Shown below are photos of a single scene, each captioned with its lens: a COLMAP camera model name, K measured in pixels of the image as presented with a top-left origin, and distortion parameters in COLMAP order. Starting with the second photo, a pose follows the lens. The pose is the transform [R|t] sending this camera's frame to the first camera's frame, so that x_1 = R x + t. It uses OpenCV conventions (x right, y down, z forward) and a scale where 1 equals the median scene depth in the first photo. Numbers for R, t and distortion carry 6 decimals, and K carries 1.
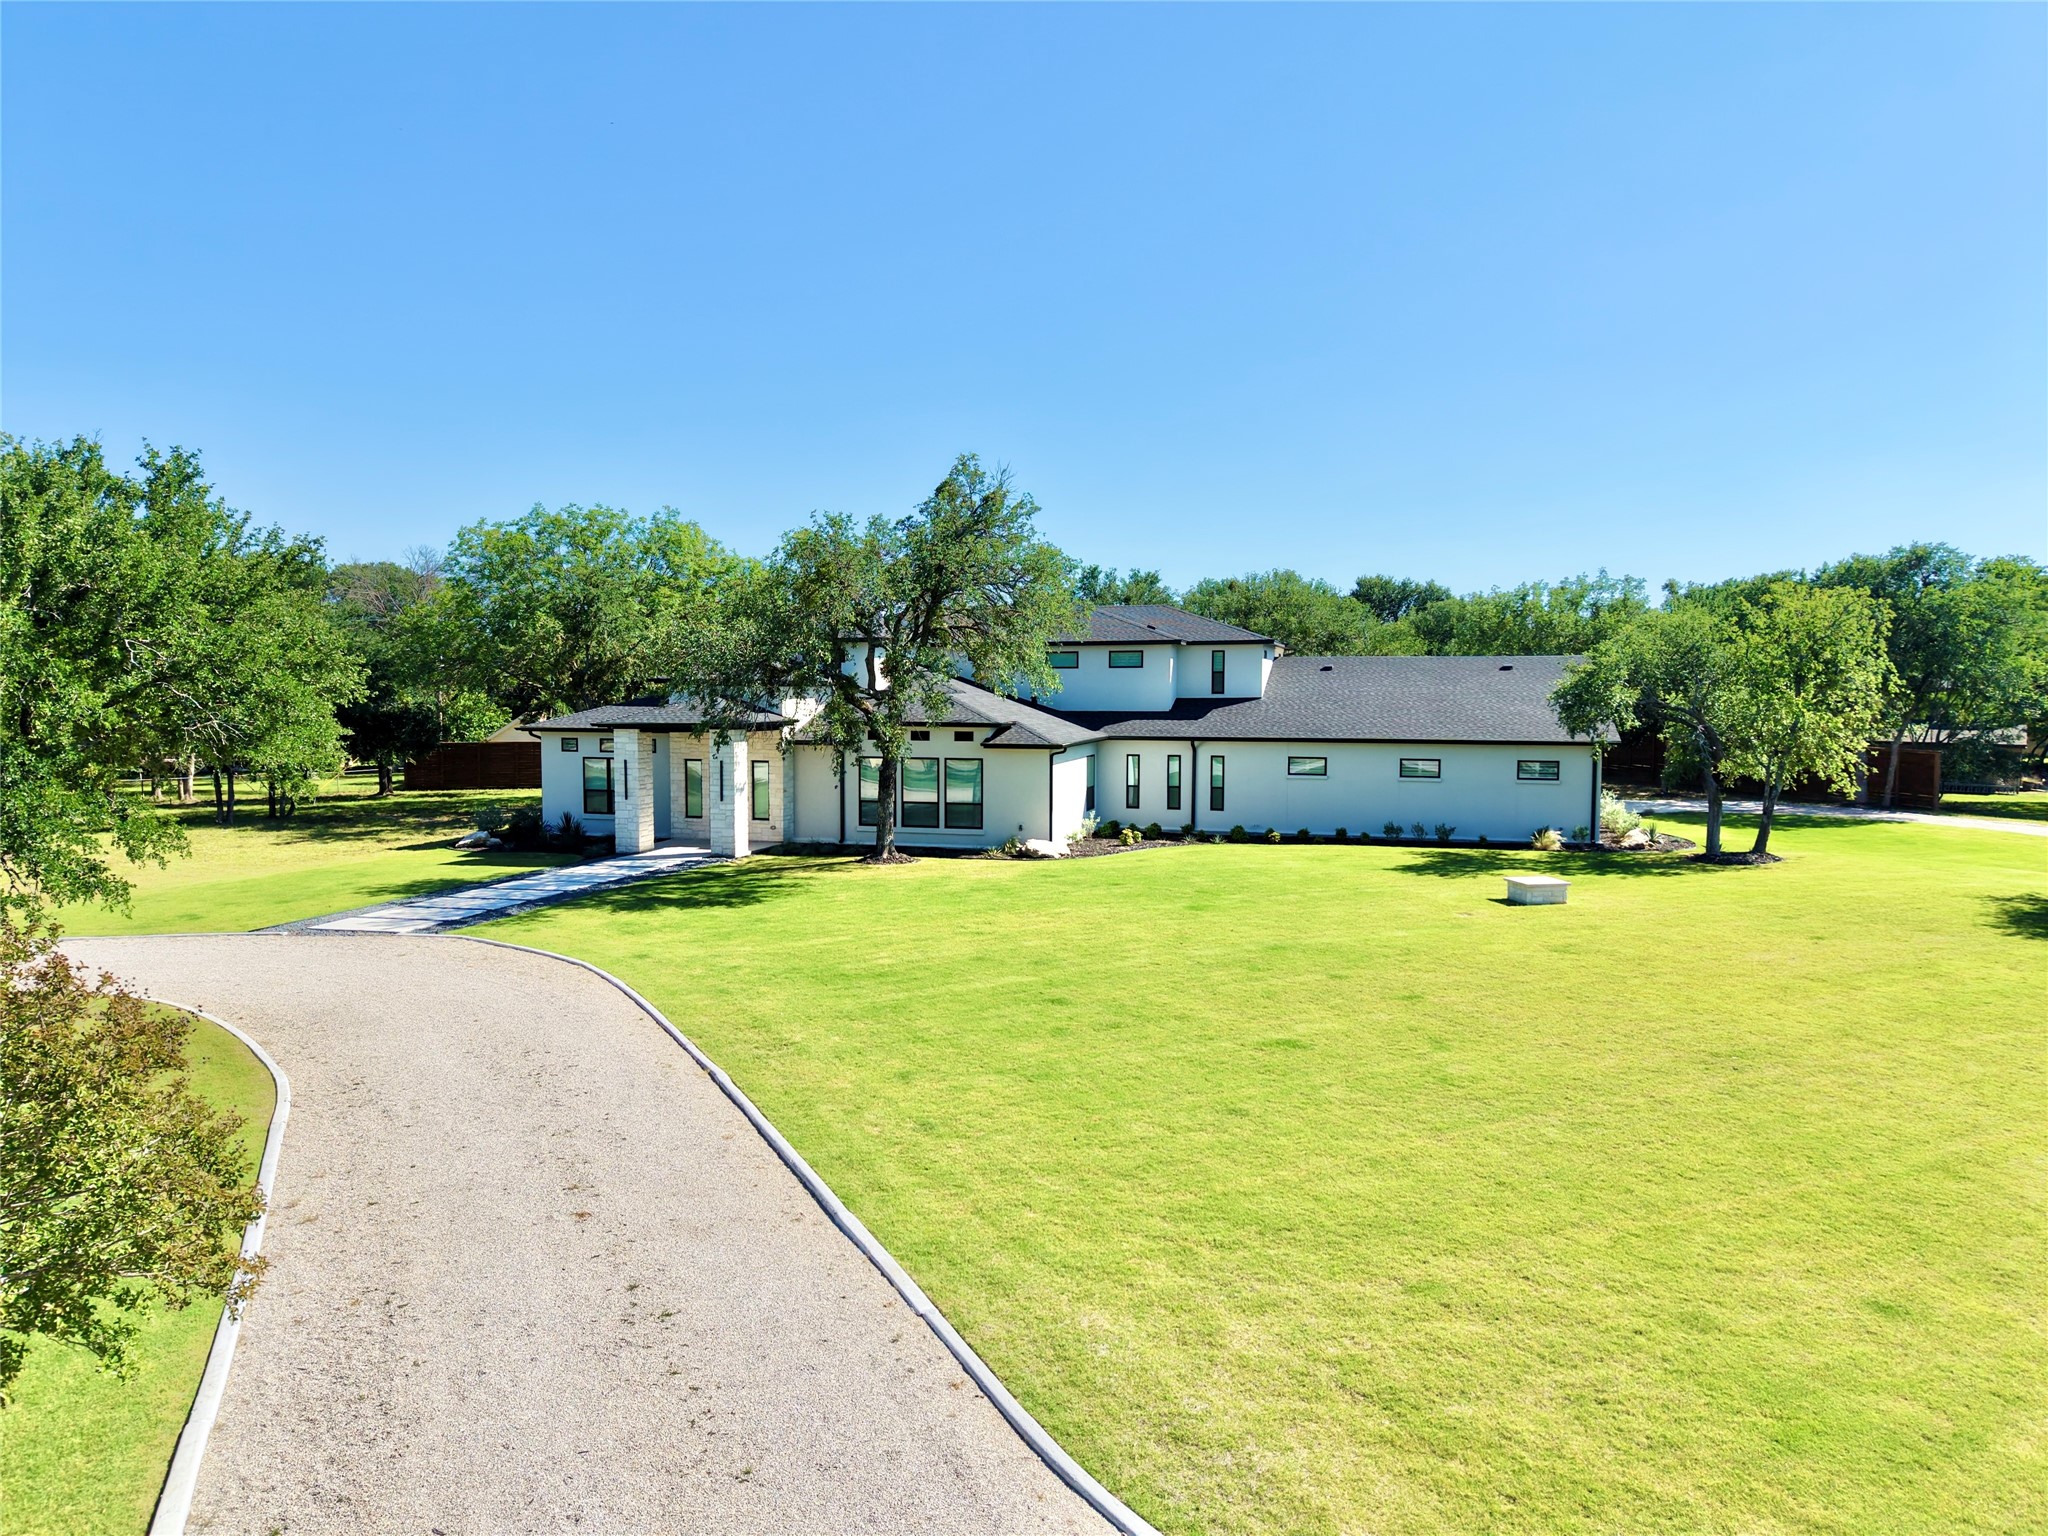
lens RADIAL K [[1433.8, 0, 1024.0], [0, 1433.8, 768.0], [0, 0, 1]] dist [0.051263, -0.000612]
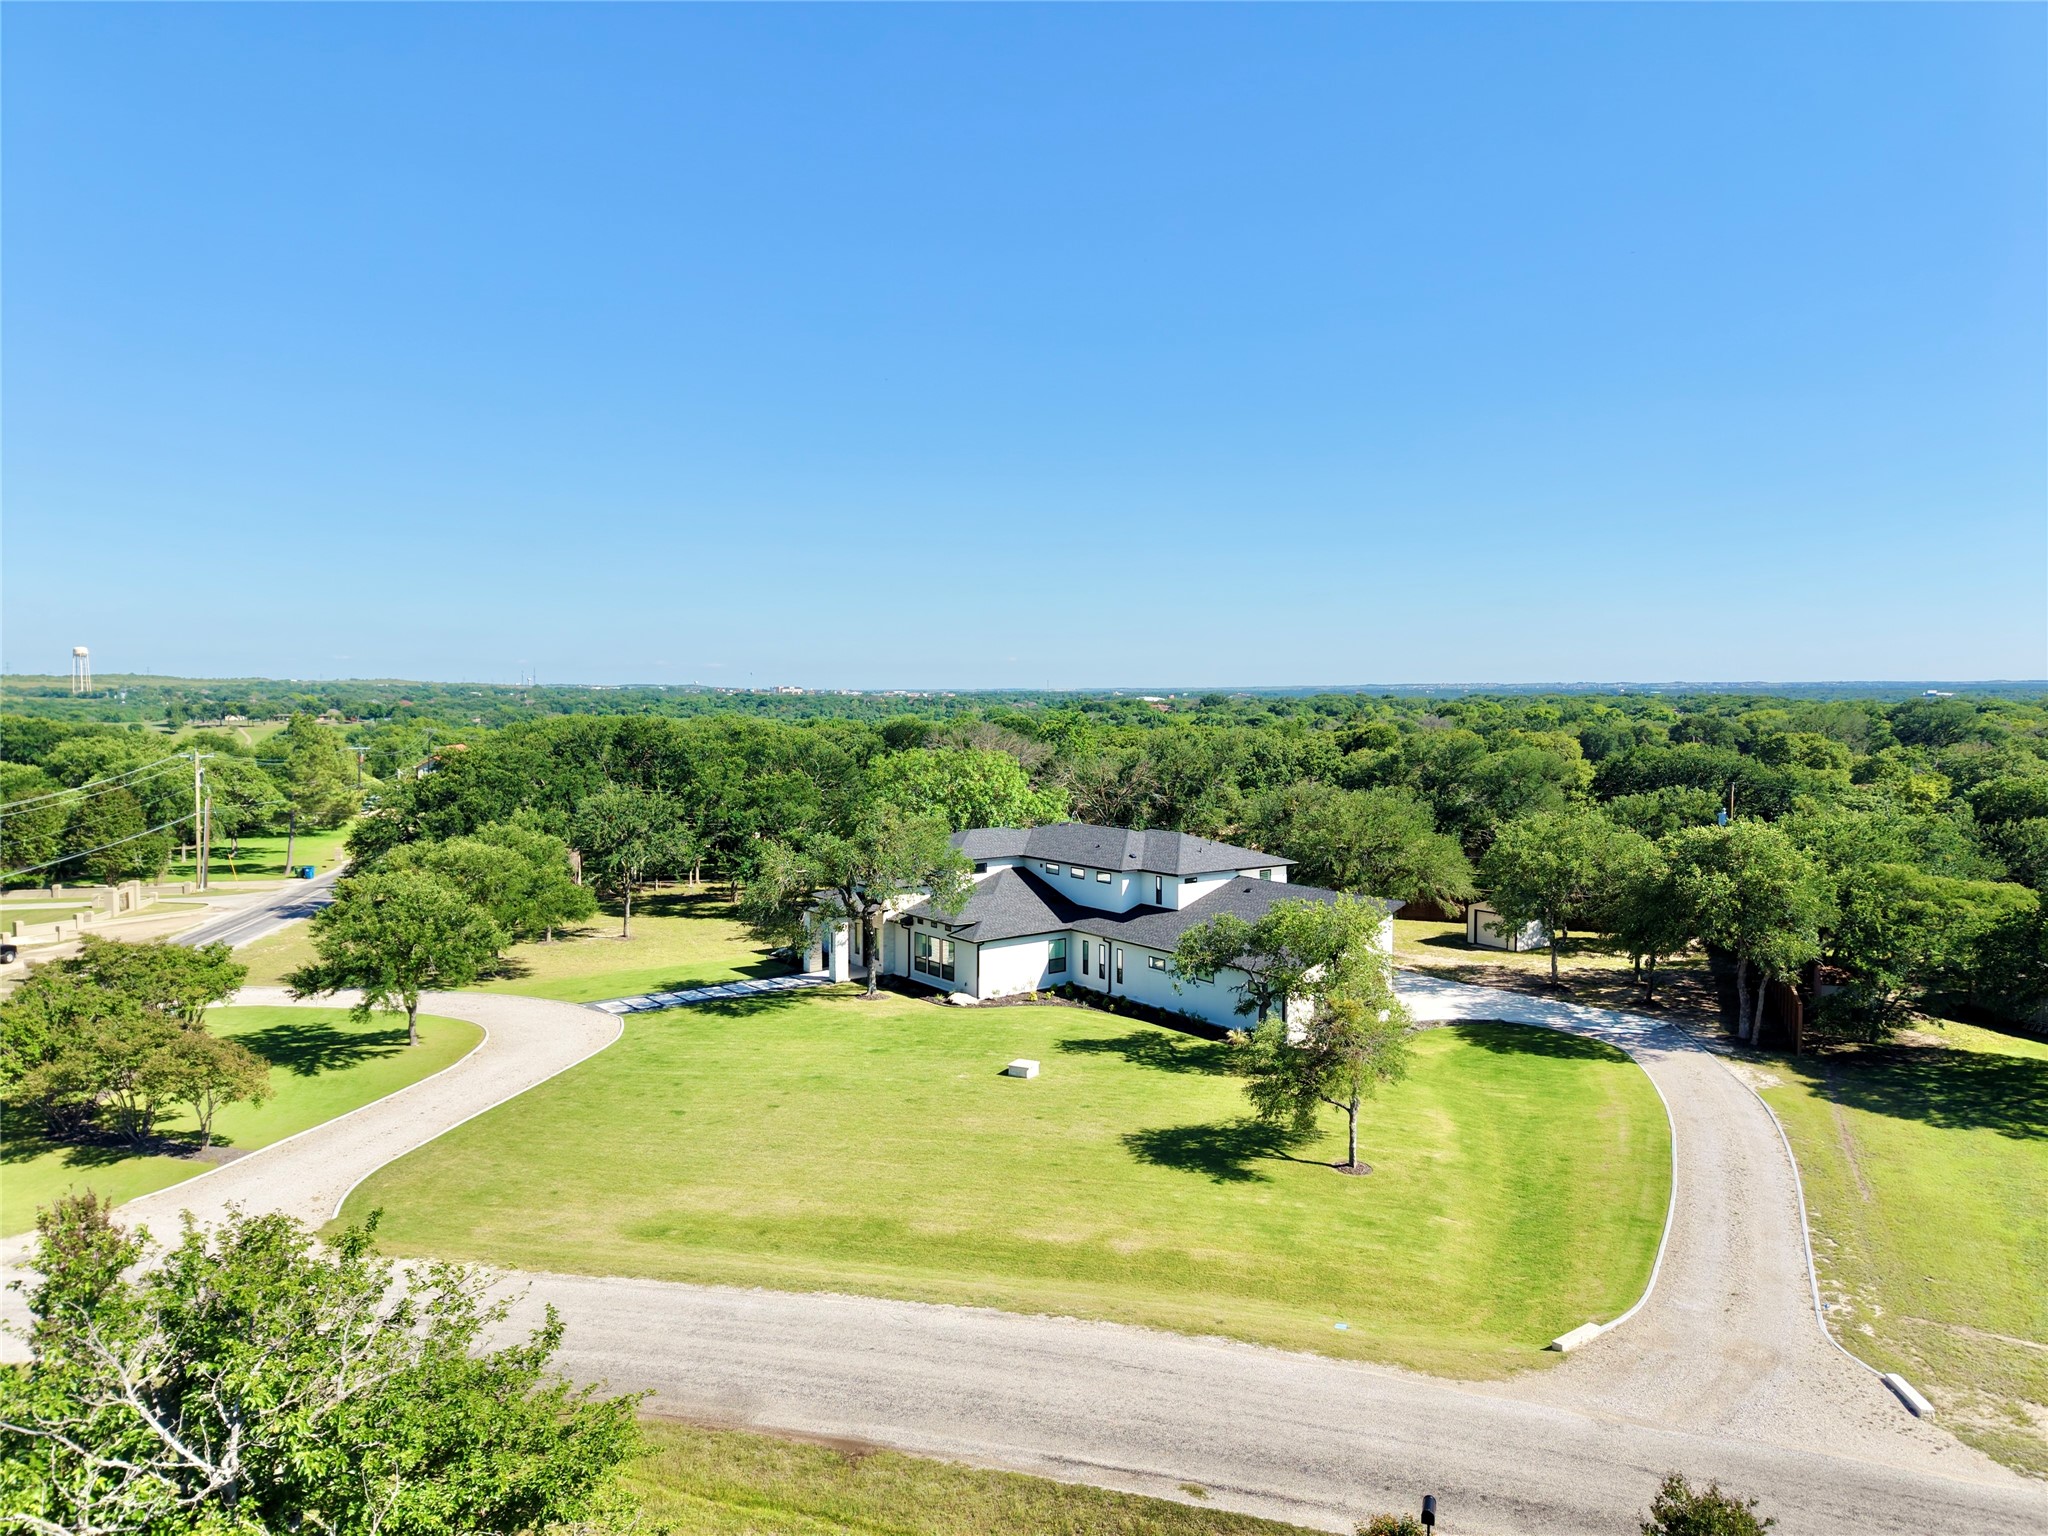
lens RADIAL K [[1415.8, 0, 1024.0], [0, 1415.8, 768.0], [0, 0, 1]] dist [0.036002, -0.000825]
pose [[0.784992, 0.032410, -0.618657, 1.094700], [-0.036934, 0.999303, 0.005488, -0.229901], [0.618403, 0.018541, 0.785642, -0.329035]]
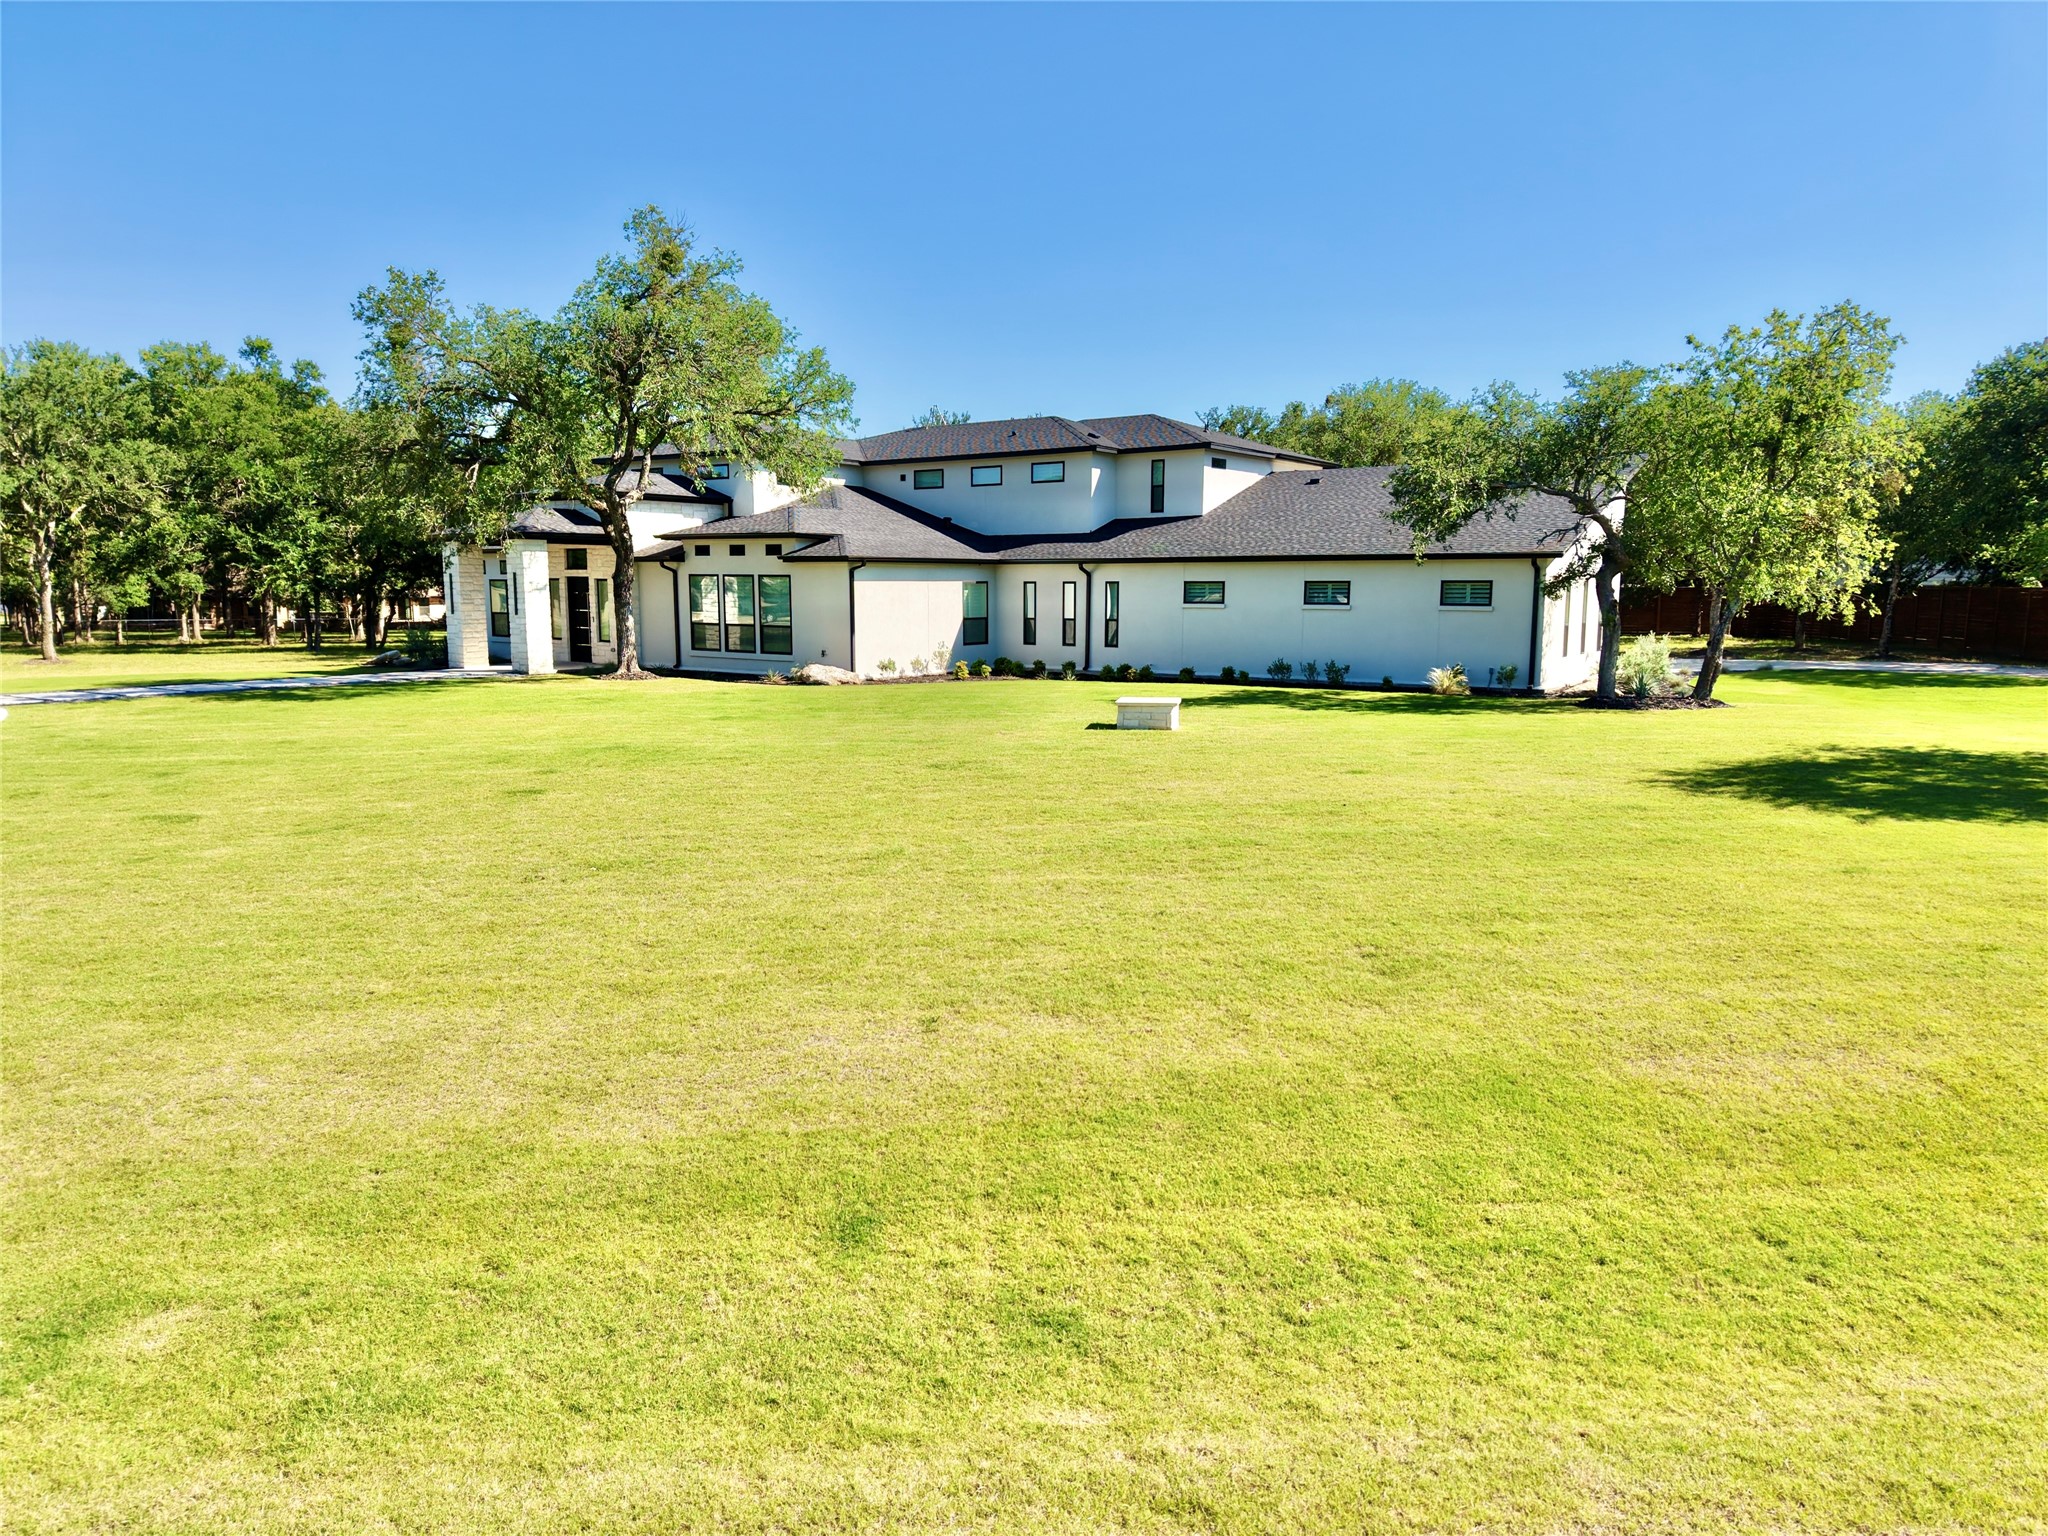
lens RADIAL K [[1415.8, 0, 1024.0], [0, 1415.8, 768.0], [0, 0, 1]] dist [0.036002, -0.000825]
pose [[0.933761, 0.046185, -0.354904, 0.416300], [-0.022854, 0.997309, 0.069655, 0.047490], [0.357166, -0.056930, 0.932304, 0.214630]]
